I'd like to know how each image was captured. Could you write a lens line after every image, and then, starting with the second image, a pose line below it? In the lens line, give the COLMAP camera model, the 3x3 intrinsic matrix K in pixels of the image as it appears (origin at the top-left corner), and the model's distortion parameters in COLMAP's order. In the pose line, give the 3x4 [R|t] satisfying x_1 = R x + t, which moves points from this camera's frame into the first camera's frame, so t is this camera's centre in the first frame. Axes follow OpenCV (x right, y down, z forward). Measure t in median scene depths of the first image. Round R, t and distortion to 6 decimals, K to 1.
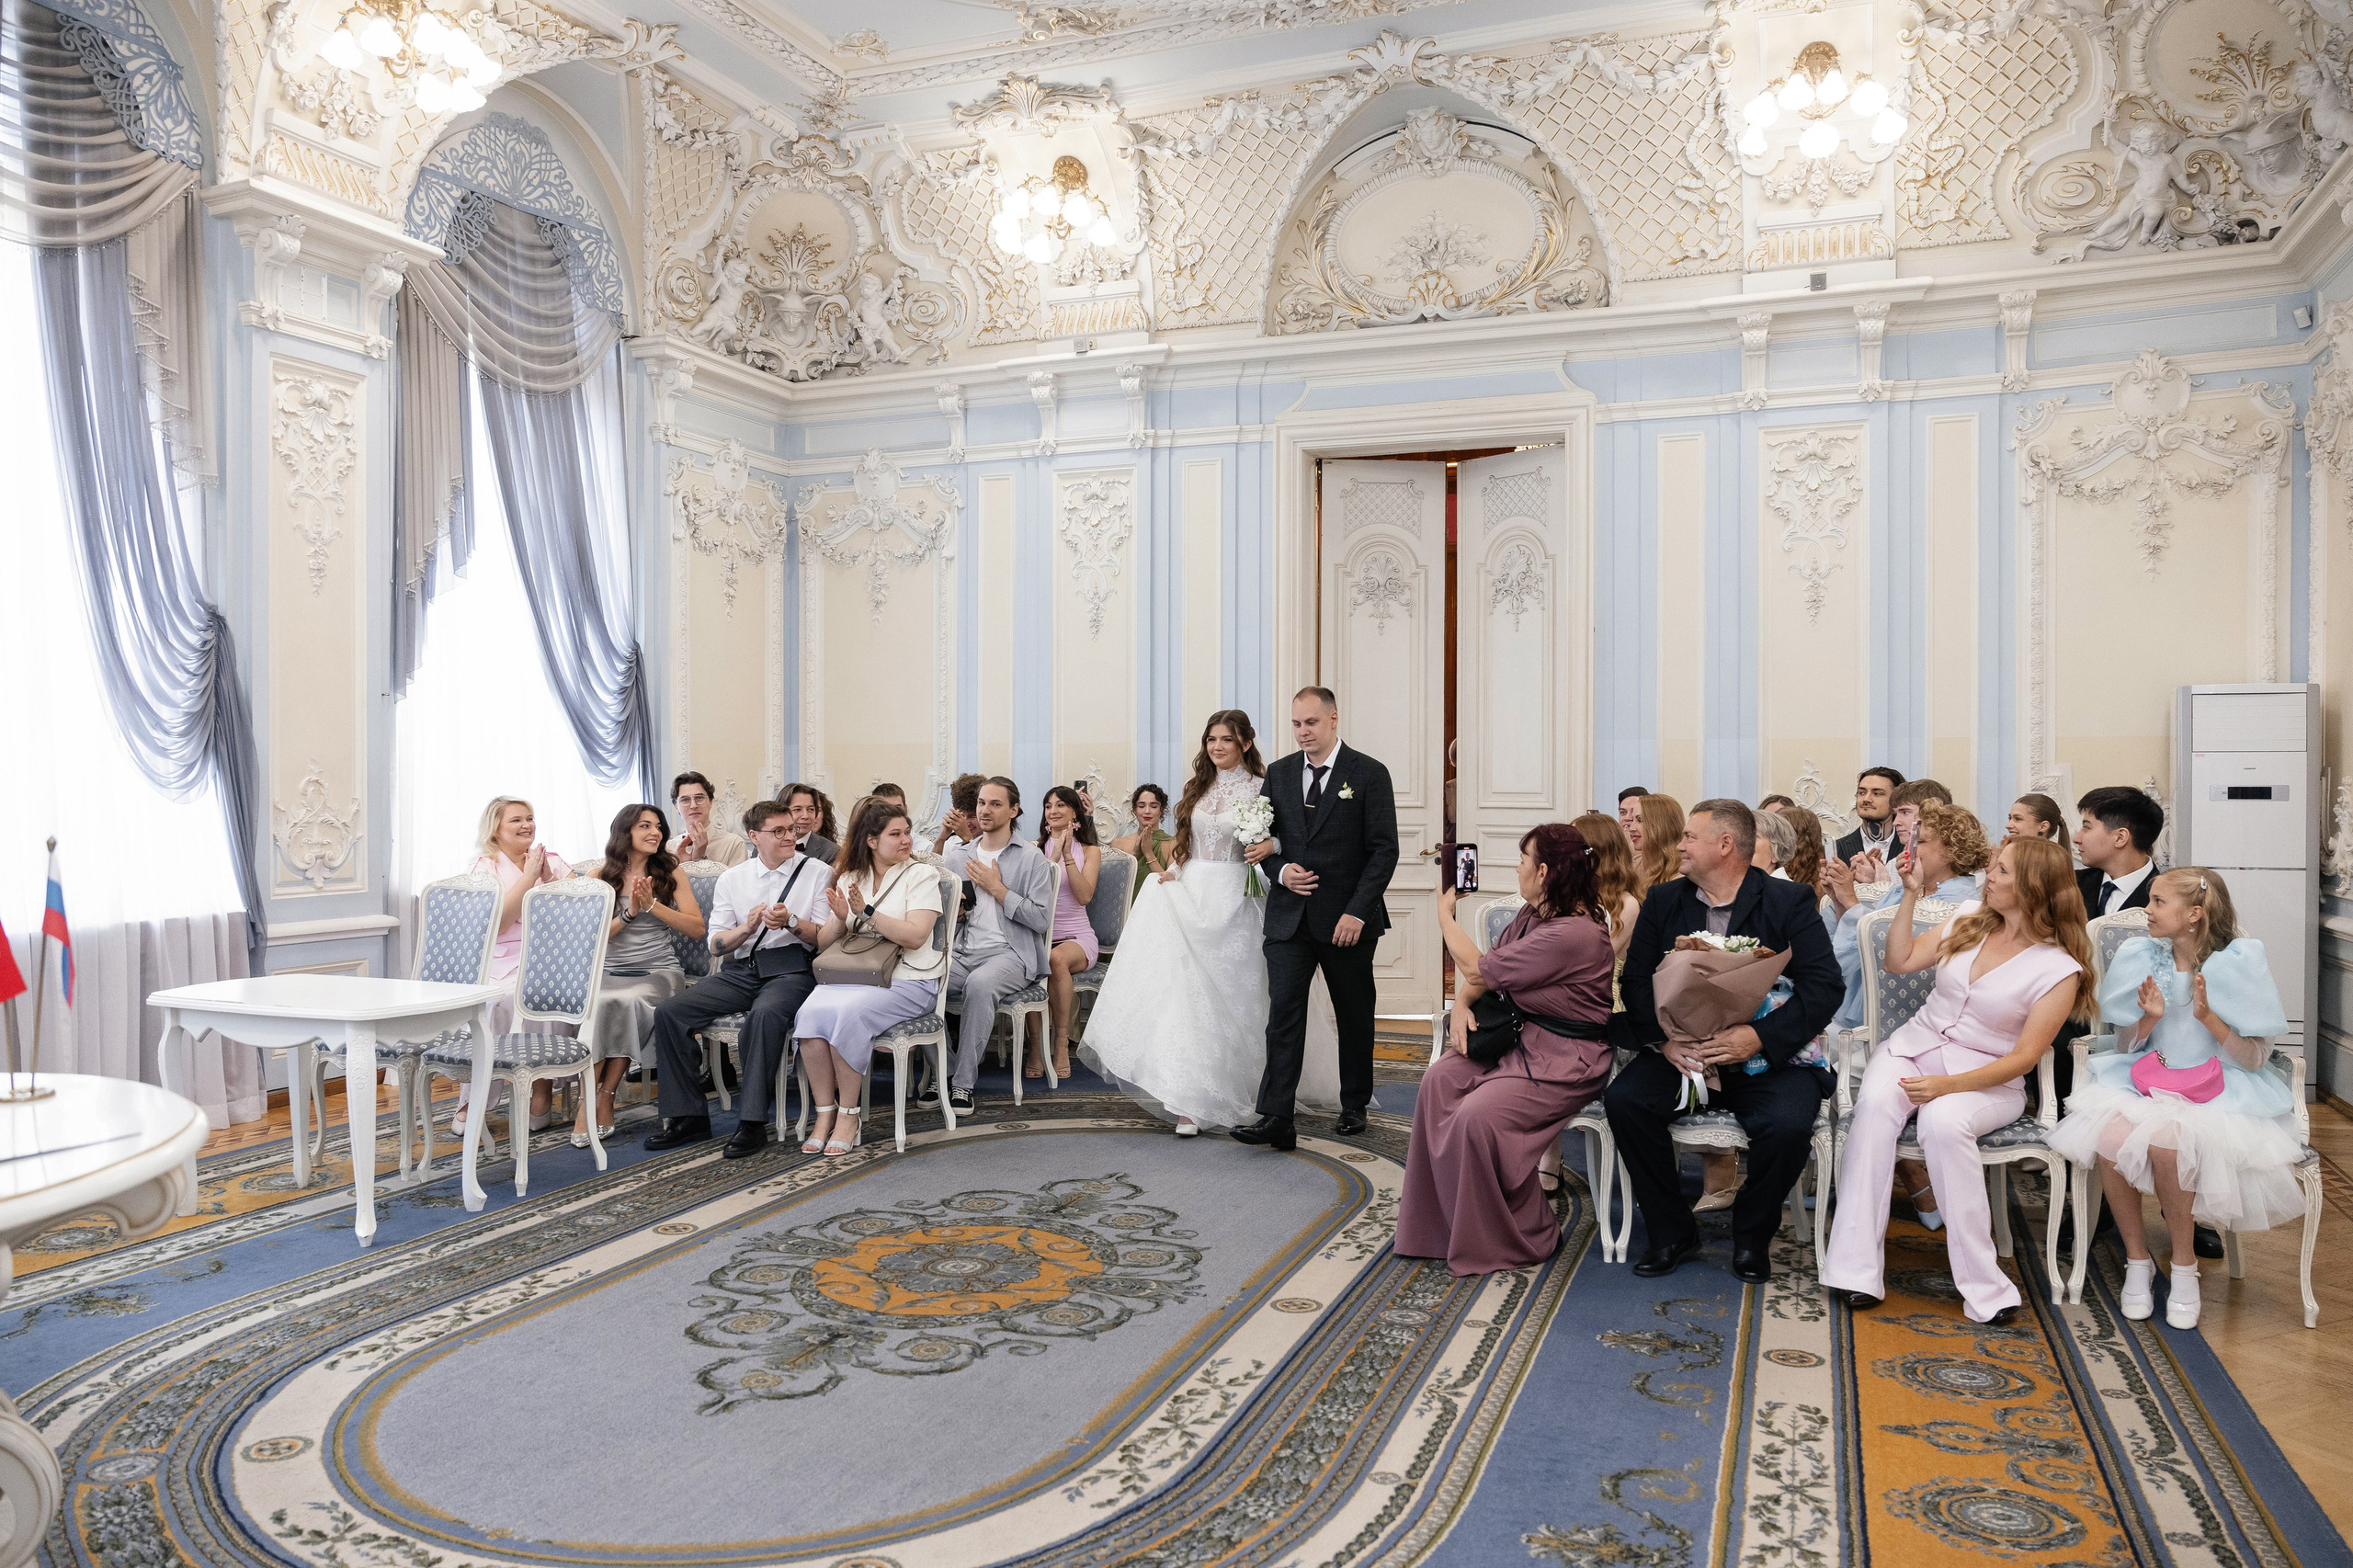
lens RADIAL K [[1673.4, 0, 1183.2], [0, 1673.4, 798.8], [0, 0, 1]] dist [-0.020005, -0.009805]
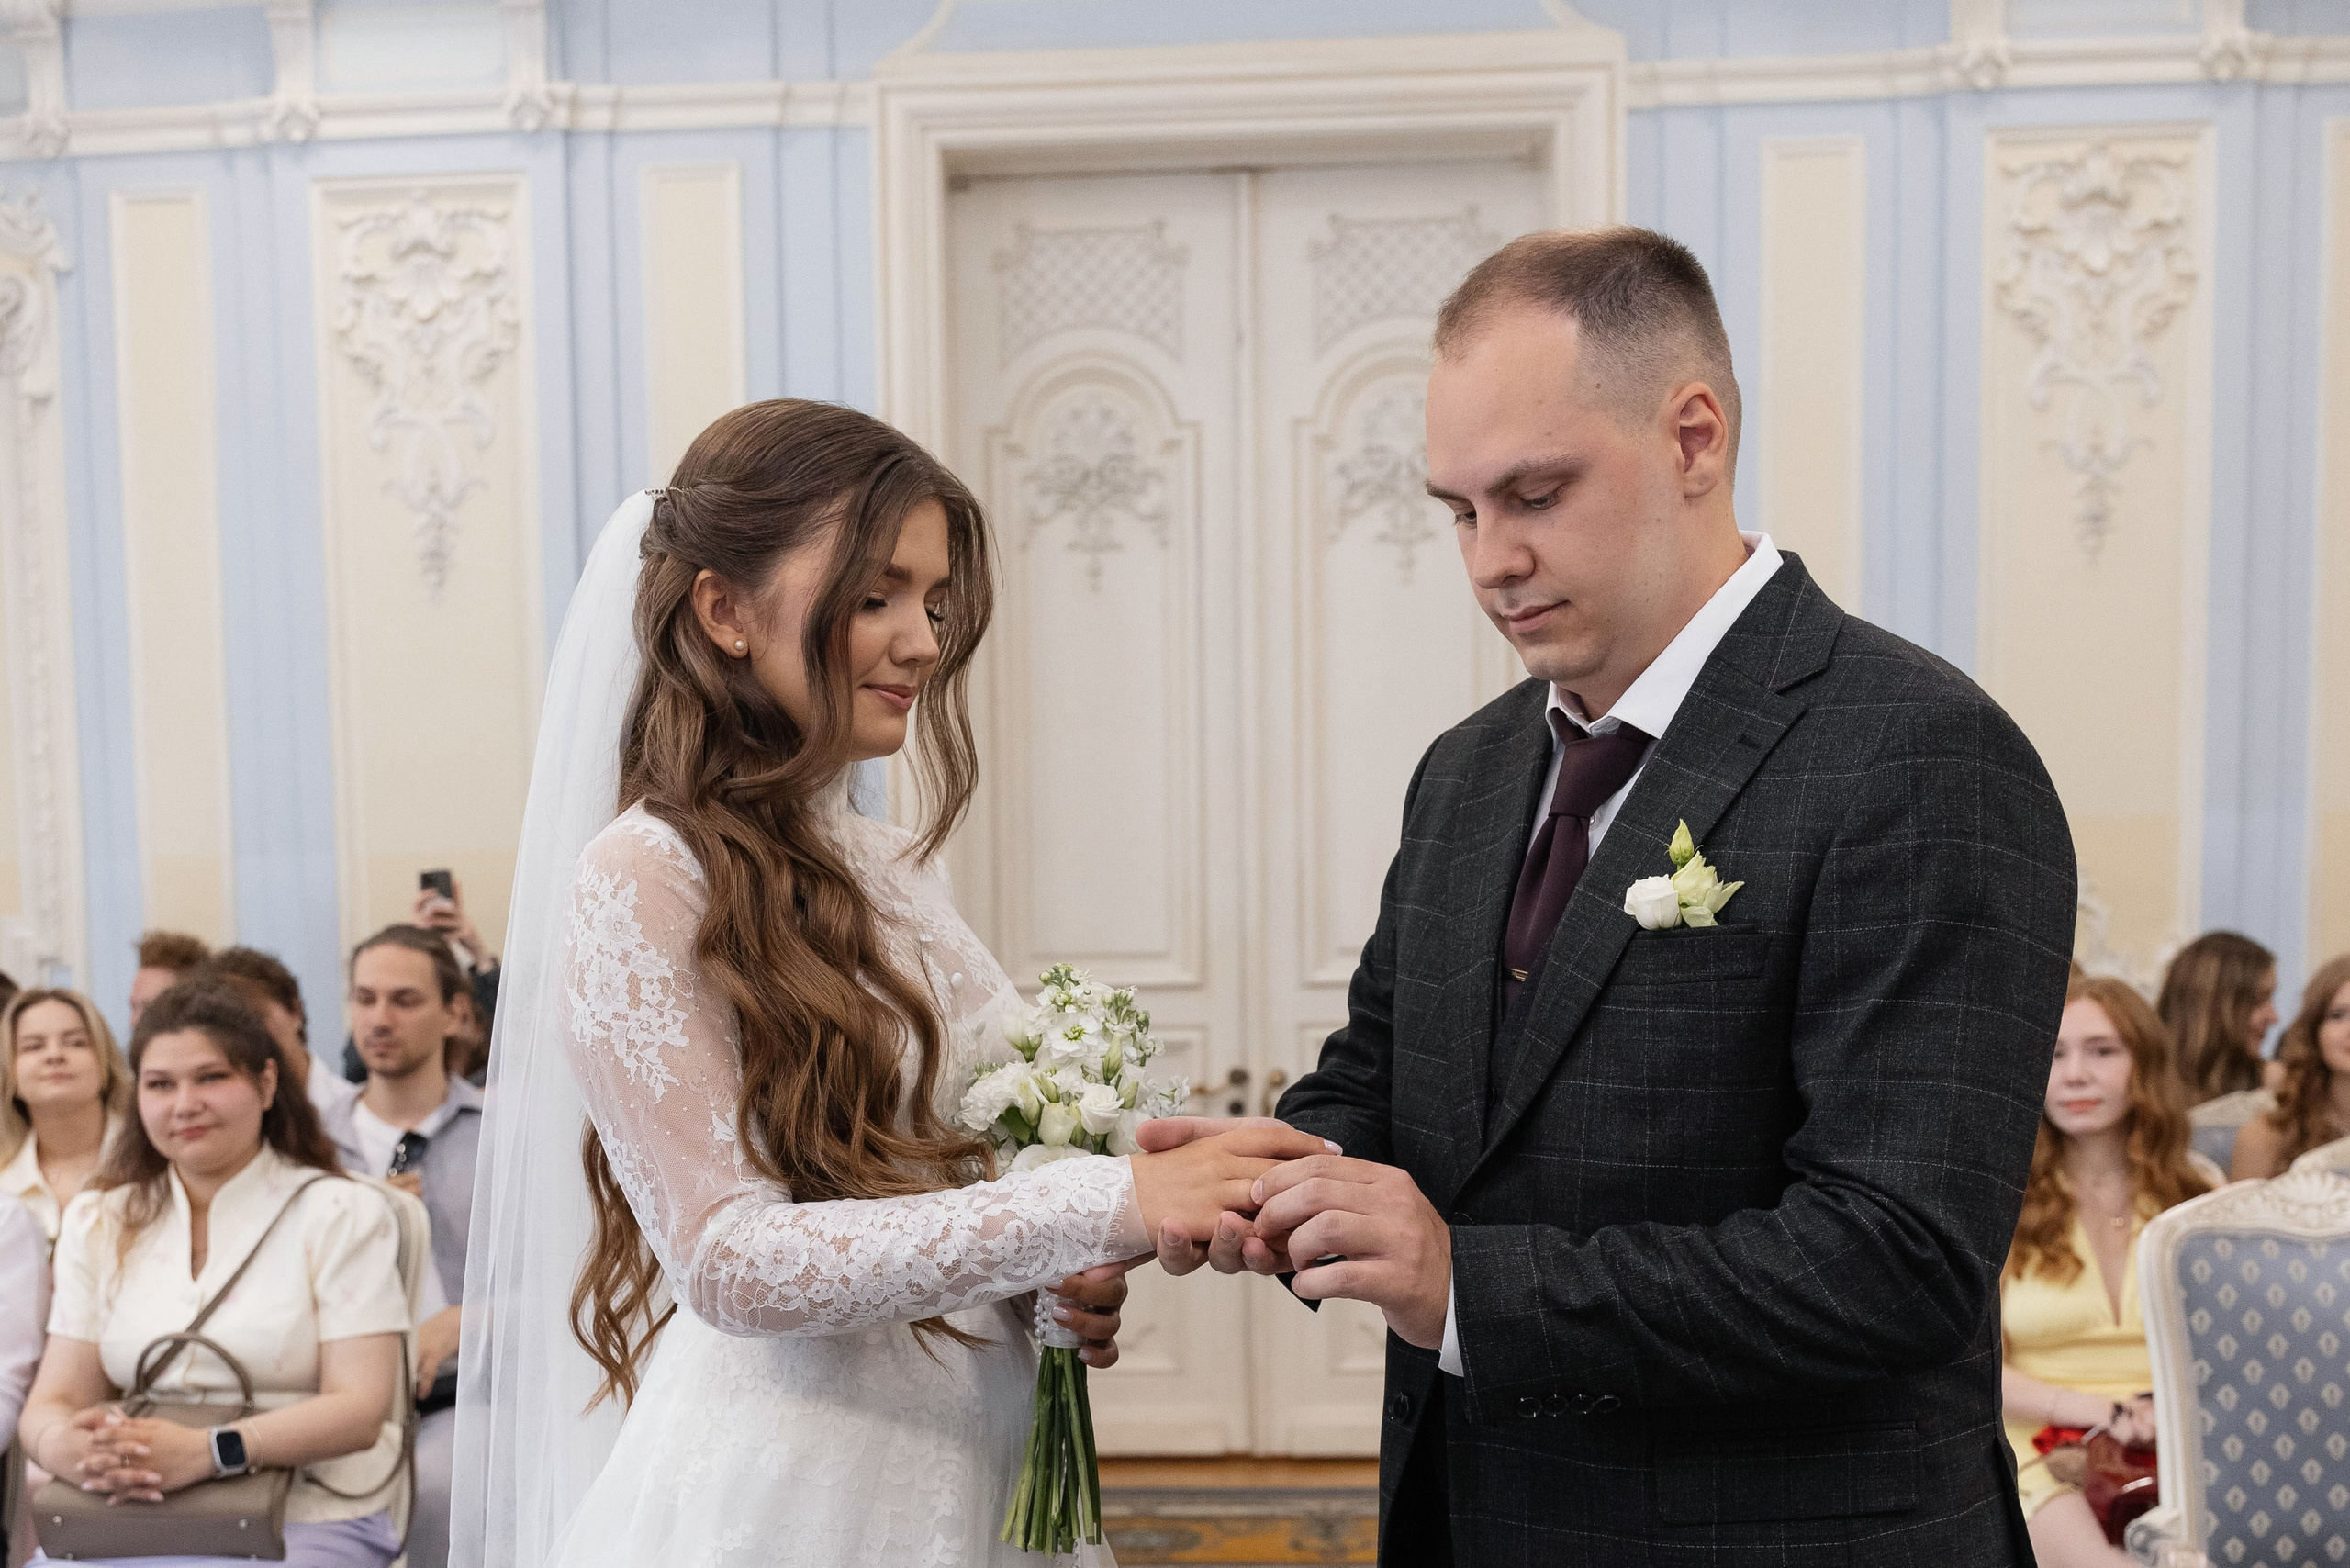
lens RADIAL K [[2758.6, 0, 1015.9], [0, 2758.6, 1285.0], [0, 0, 1]] dist [-0.029450, 0.000000]
pose [[0.955079, -0.055012, 0.291201, -0.181641], [0.024798, 0.994009, 0.106447, 0.007304], [-0.295312, -0.094444, 0.950721, 0.425715]]
